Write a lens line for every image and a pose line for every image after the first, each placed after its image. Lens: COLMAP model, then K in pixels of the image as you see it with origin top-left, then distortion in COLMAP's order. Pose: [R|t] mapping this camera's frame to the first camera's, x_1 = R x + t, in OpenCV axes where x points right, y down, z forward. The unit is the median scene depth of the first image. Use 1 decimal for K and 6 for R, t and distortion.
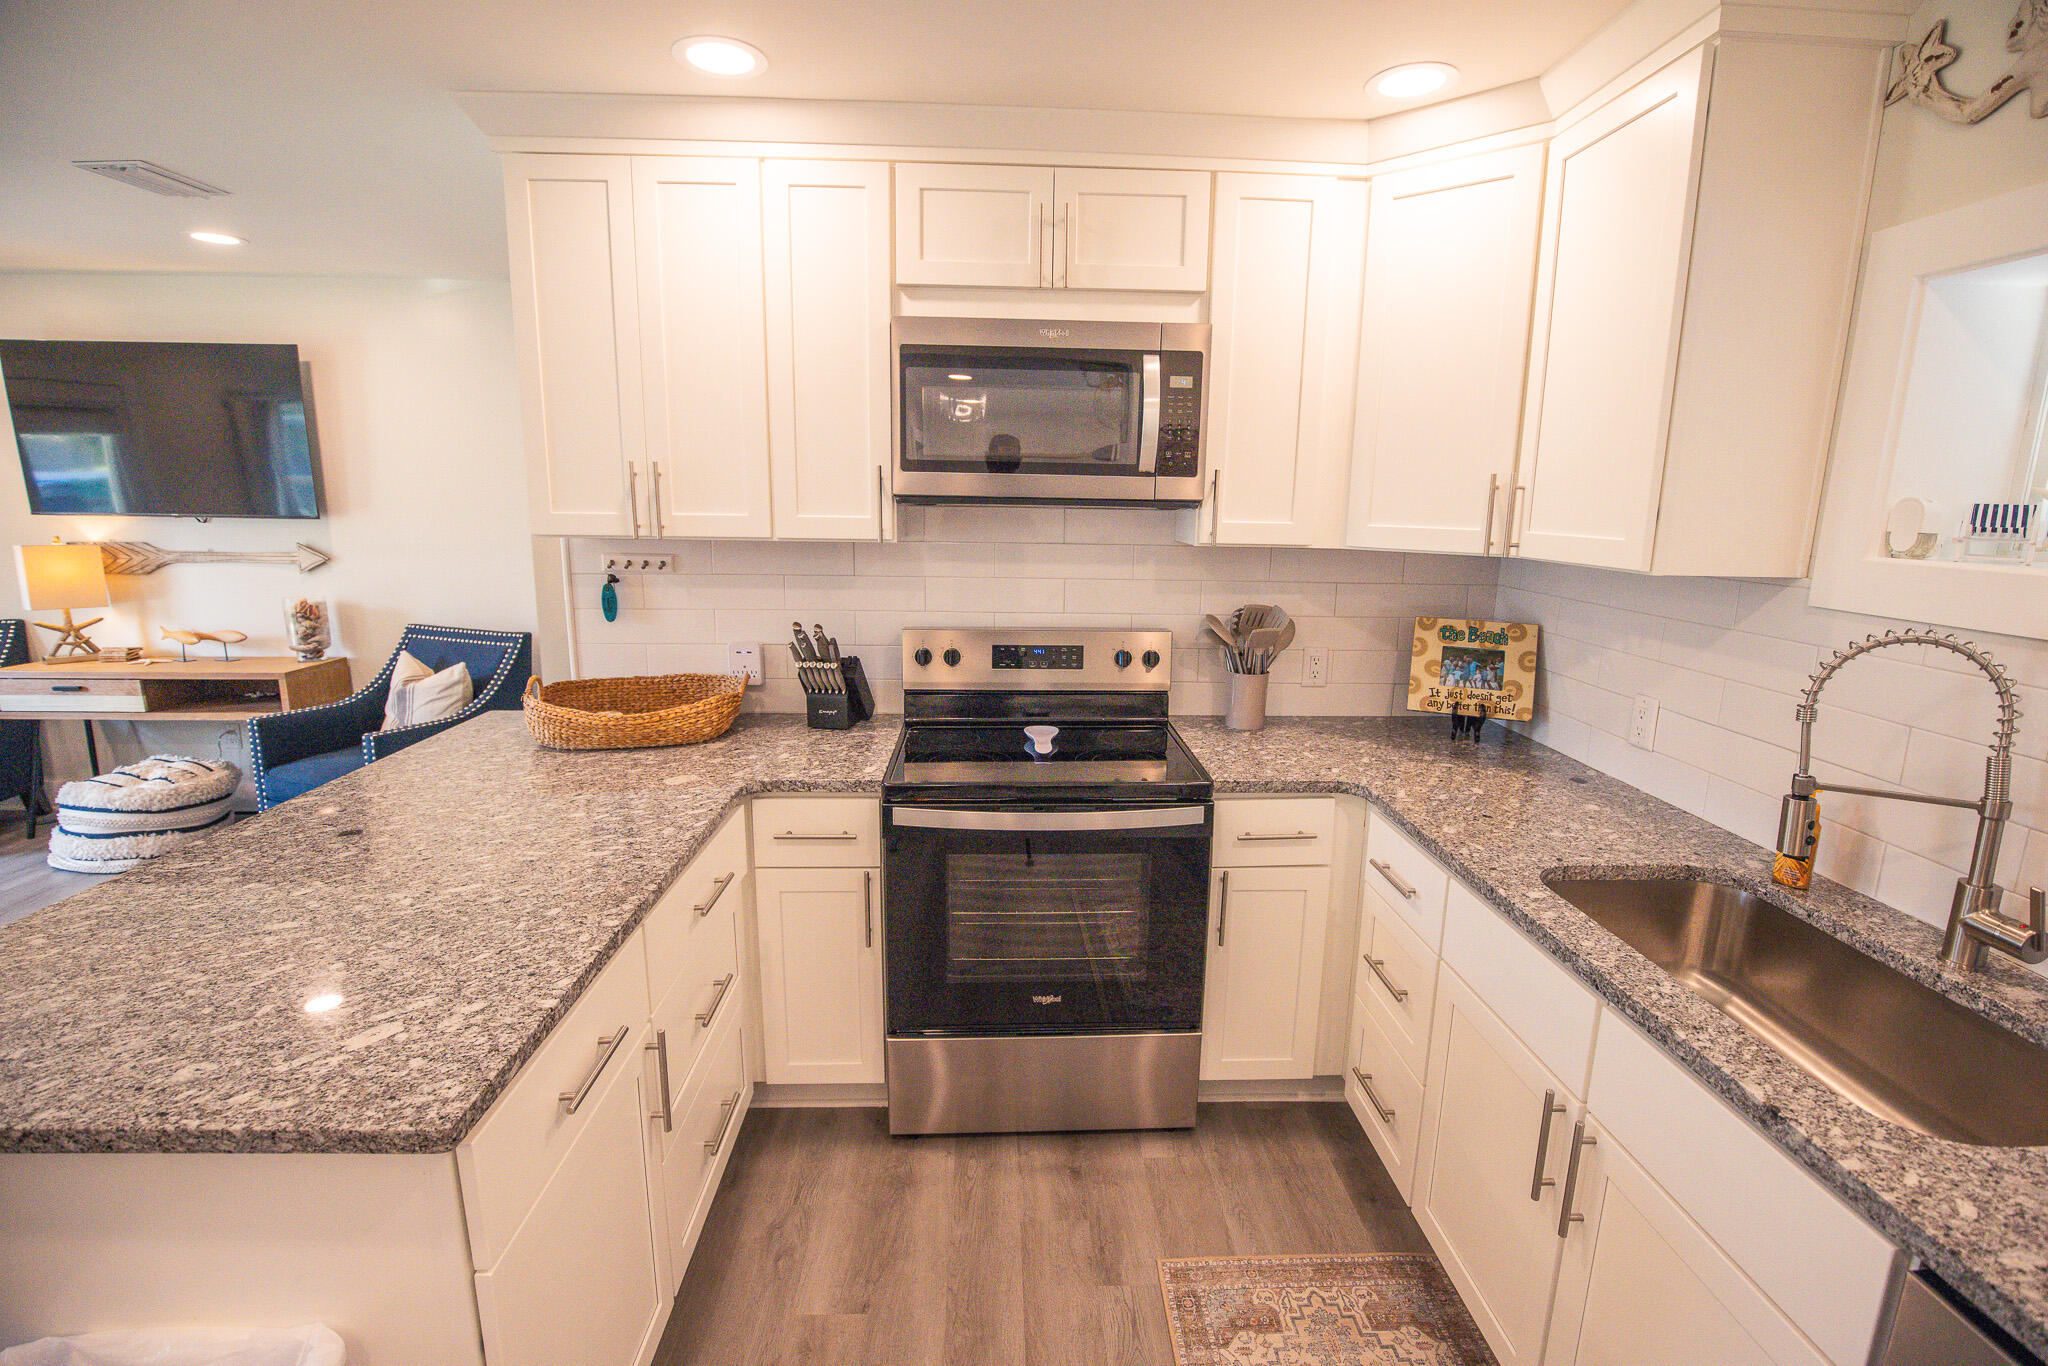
lens RADIAL K [[931.7, 0, 1037.8], [0, 931.7, 678.4], [0, 0, 1]] dist [-0.037624, 0.007814]
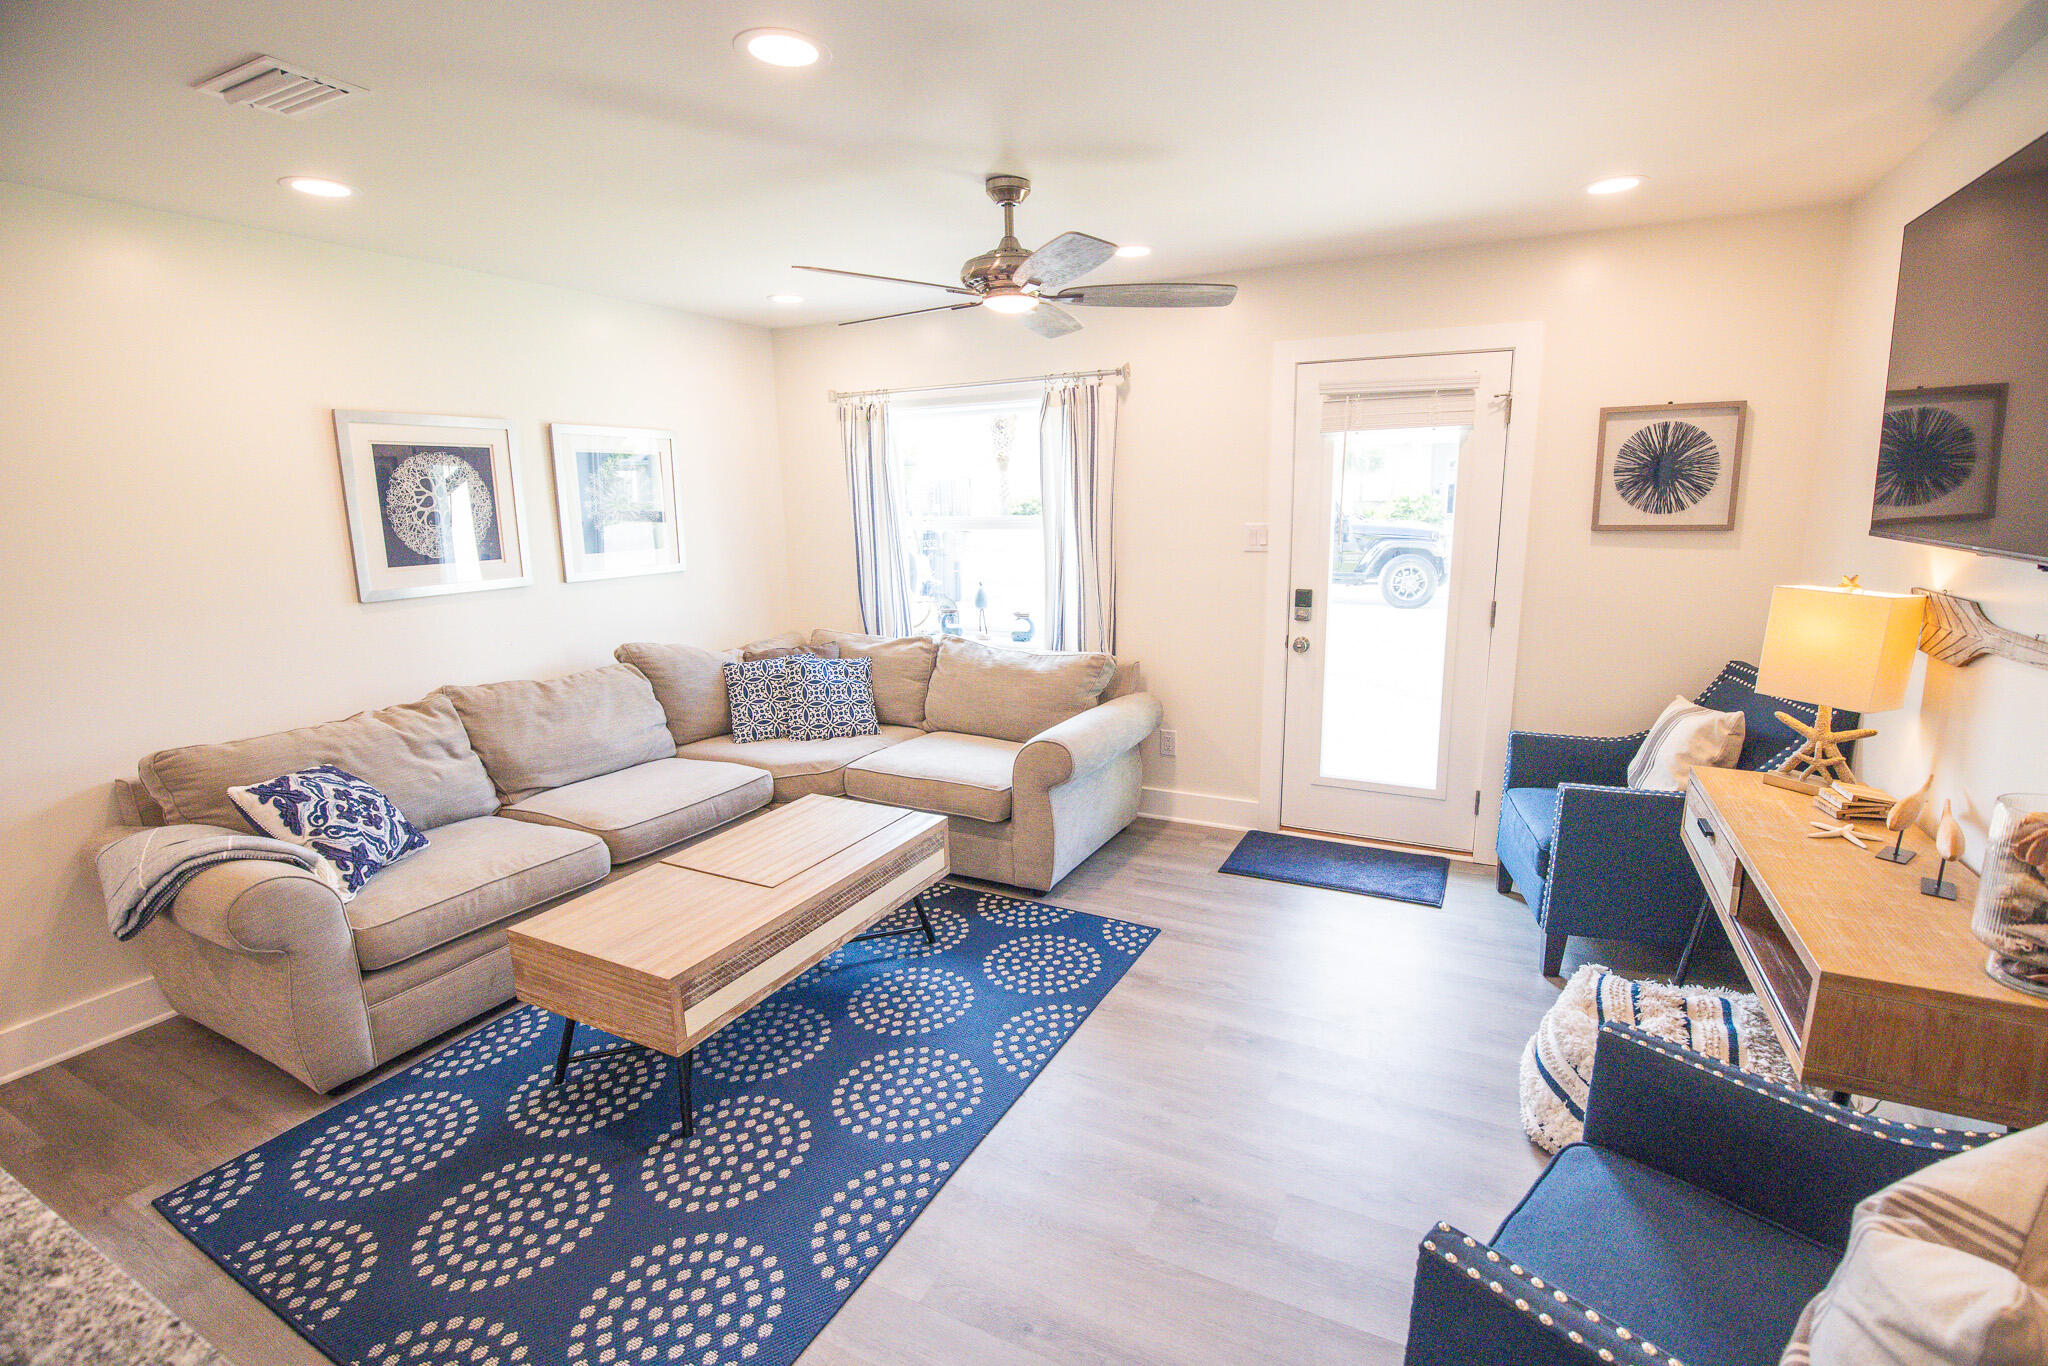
lens RADIAL K [[931.7, 0, 1042.5], [0, 931.7, 683.9], [0, 0, 1]] dist [-0.037624, 0.007814]
pose [[-0.489418, 0.168934, -0.855530, -0.607421], [-0.159824, 0.947063, 0.278438, -0.295163], [0.857278, 0.273007, -0.436510, 1.441456]]
